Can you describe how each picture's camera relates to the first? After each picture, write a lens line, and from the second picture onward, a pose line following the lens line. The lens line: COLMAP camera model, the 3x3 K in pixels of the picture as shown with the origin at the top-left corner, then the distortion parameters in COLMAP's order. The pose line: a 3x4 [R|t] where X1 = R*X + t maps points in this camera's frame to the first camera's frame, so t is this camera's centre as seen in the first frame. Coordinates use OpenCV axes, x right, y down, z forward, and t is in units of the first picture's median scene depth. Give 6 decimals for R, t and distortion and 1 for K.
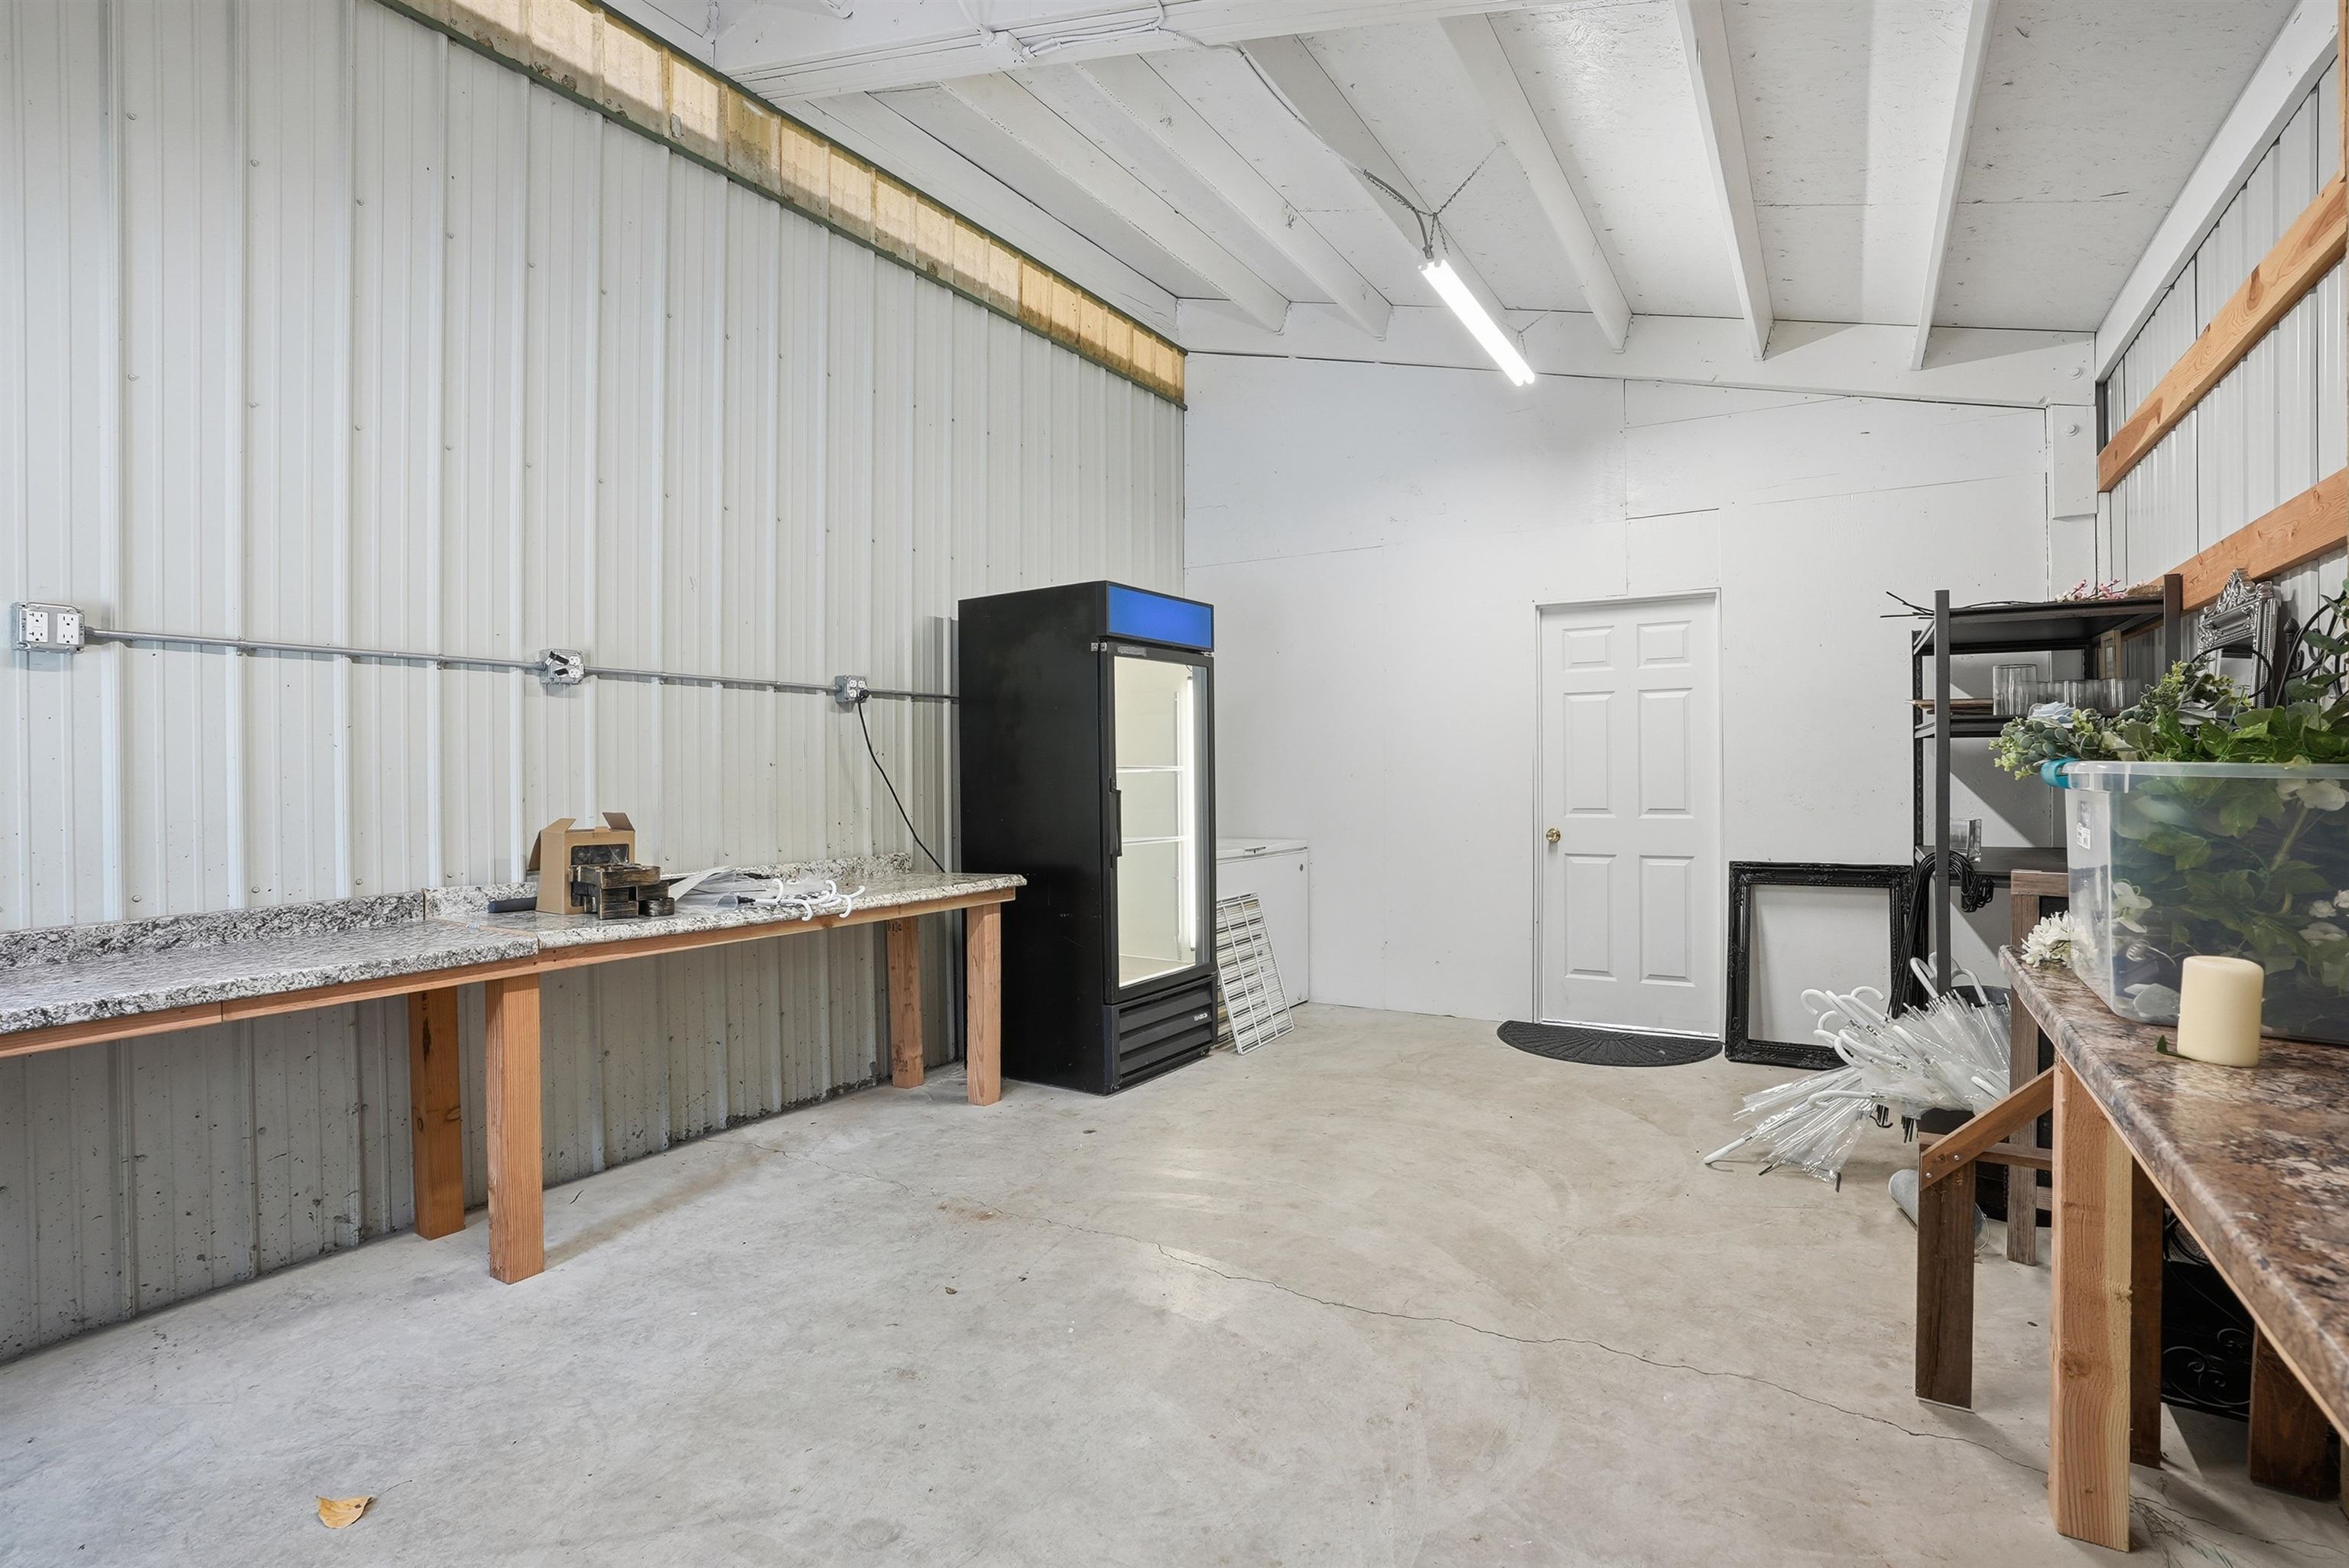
lens RADIAL K [[1096.8, 0, 1175.6], [0, 1096.8, 779.9], [0, 0, 1]] dist [-0.030633, 0.001987]
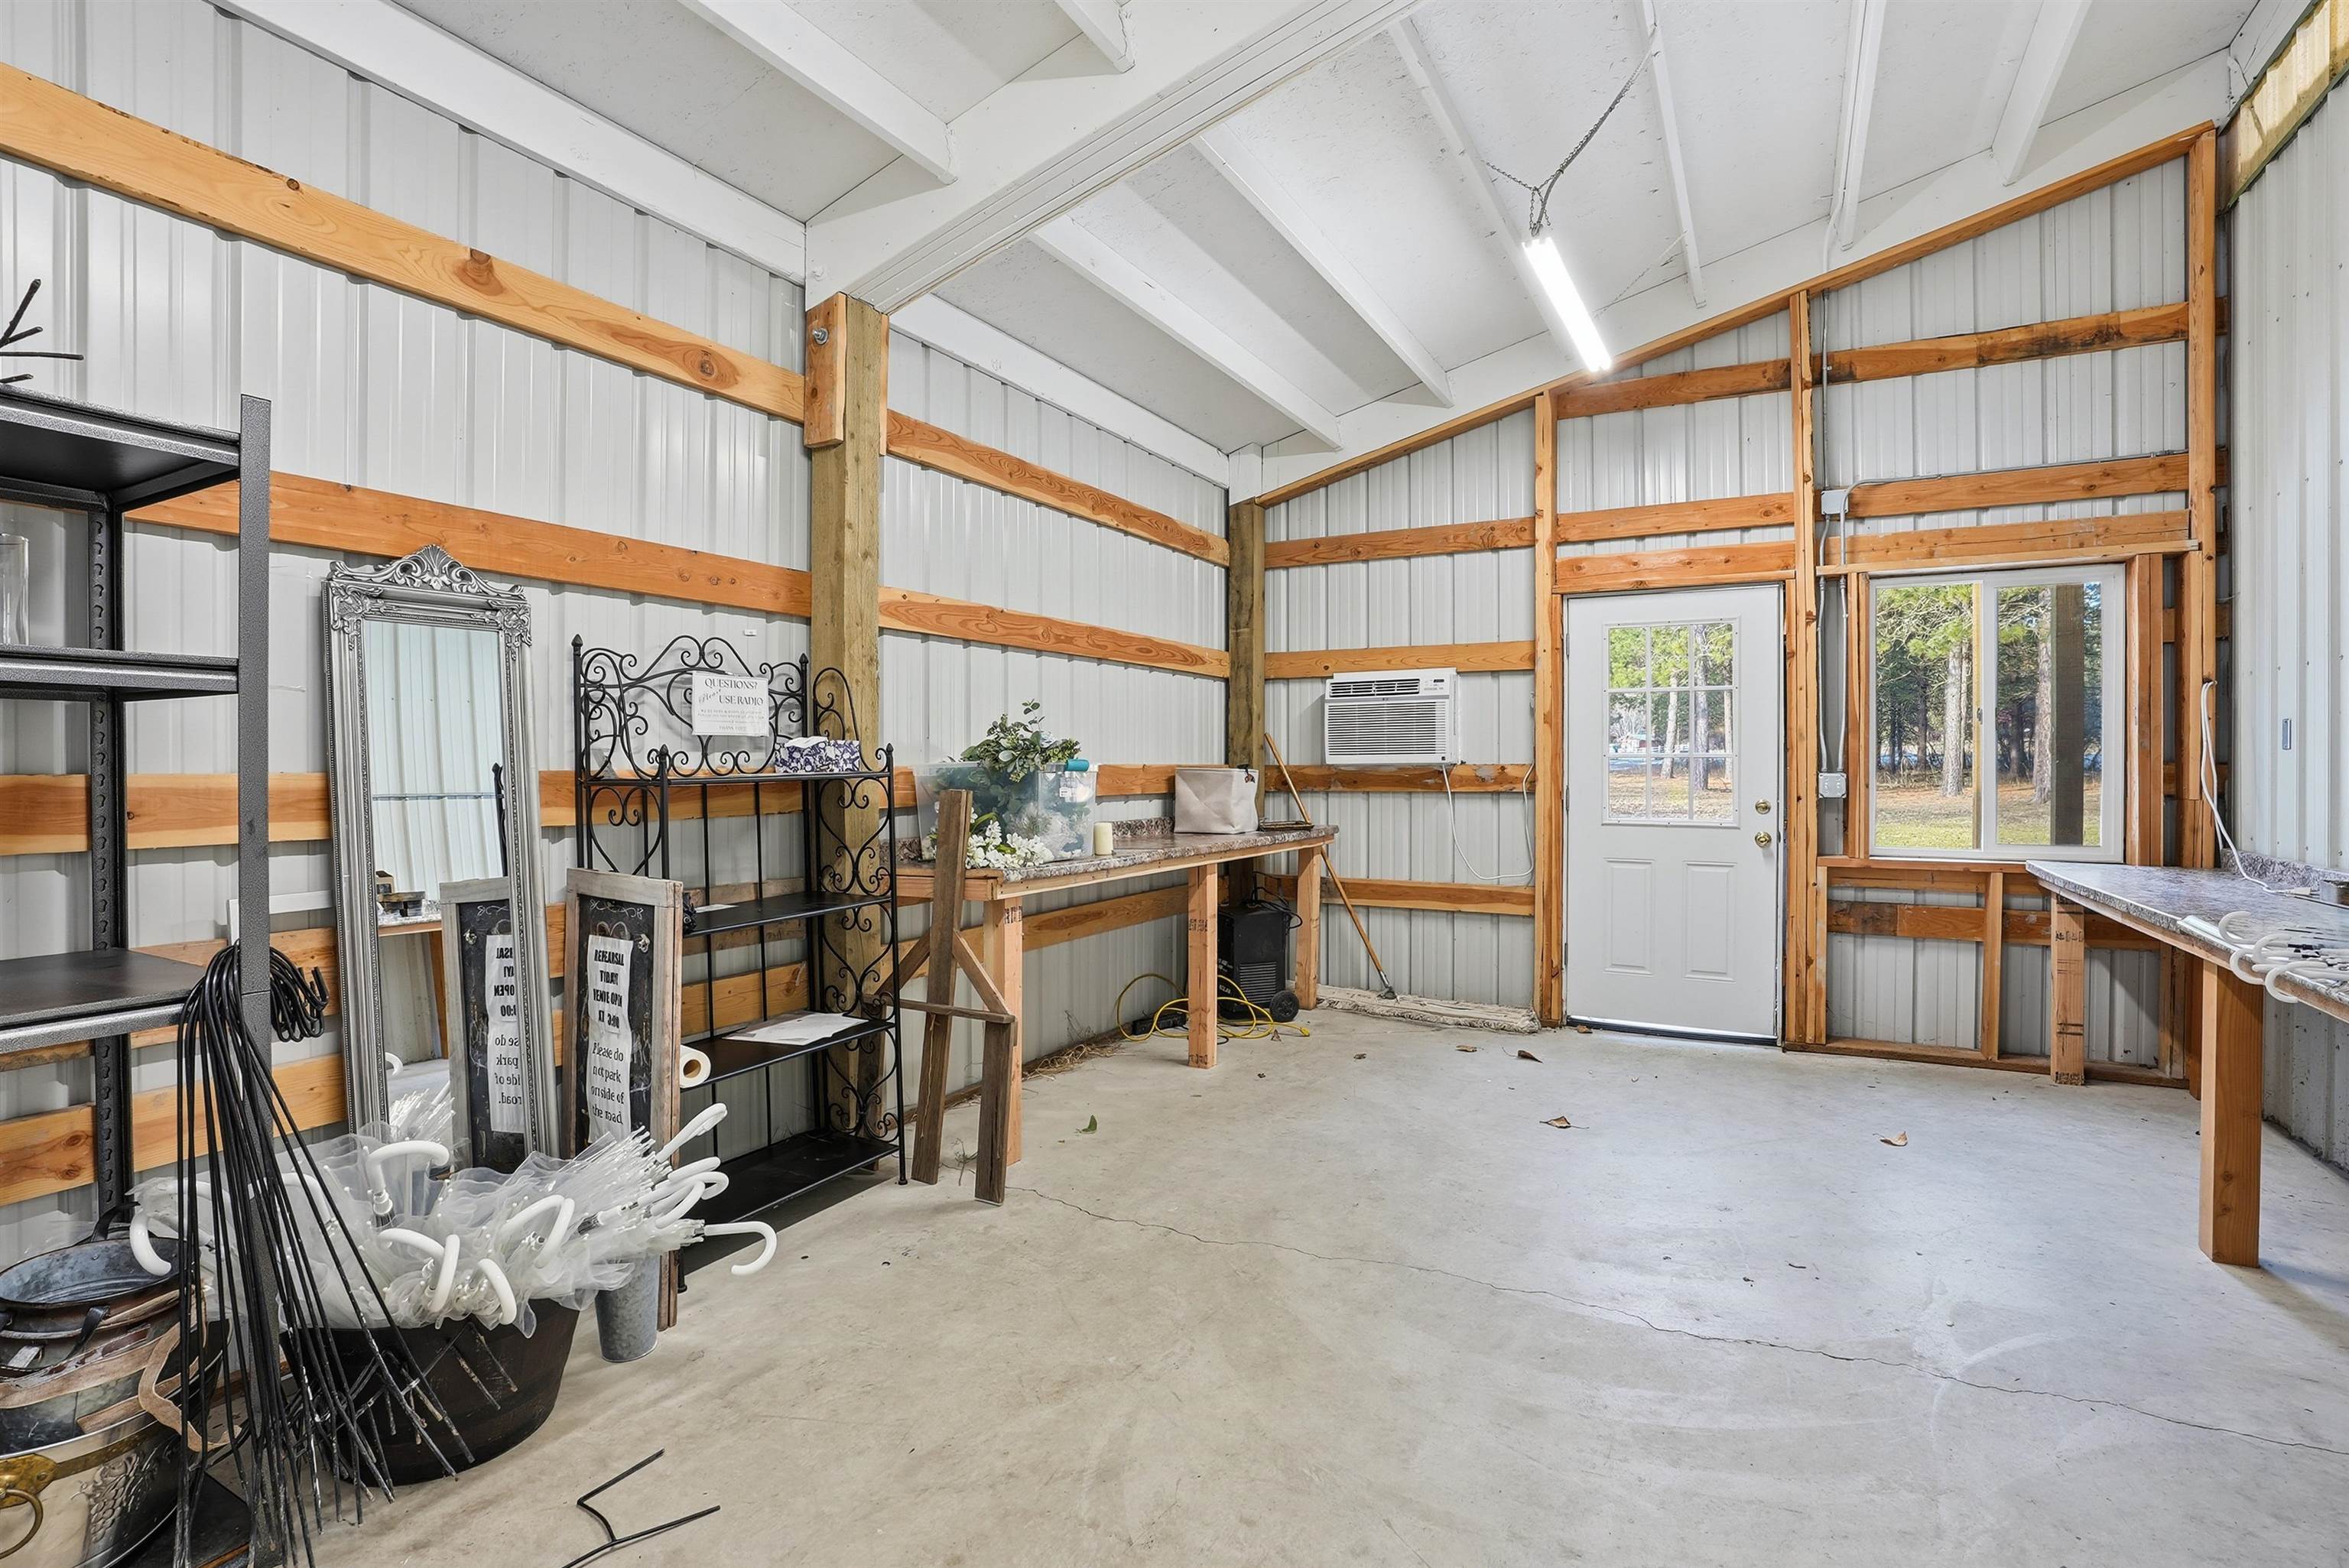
lens RADIAL K [[1096.8, 0, 1176.1], [0, 1096.8, 779.2], [0, 0, 1]] dist [-0.030633, 0.001987]
pose [[-0.998556, 0.008020, -0.053123, 0.391989], [0.006713, 0.999672, 0.024723, -0.017386], [0.053304, 0.024331, -0.998282, 1.801834]]
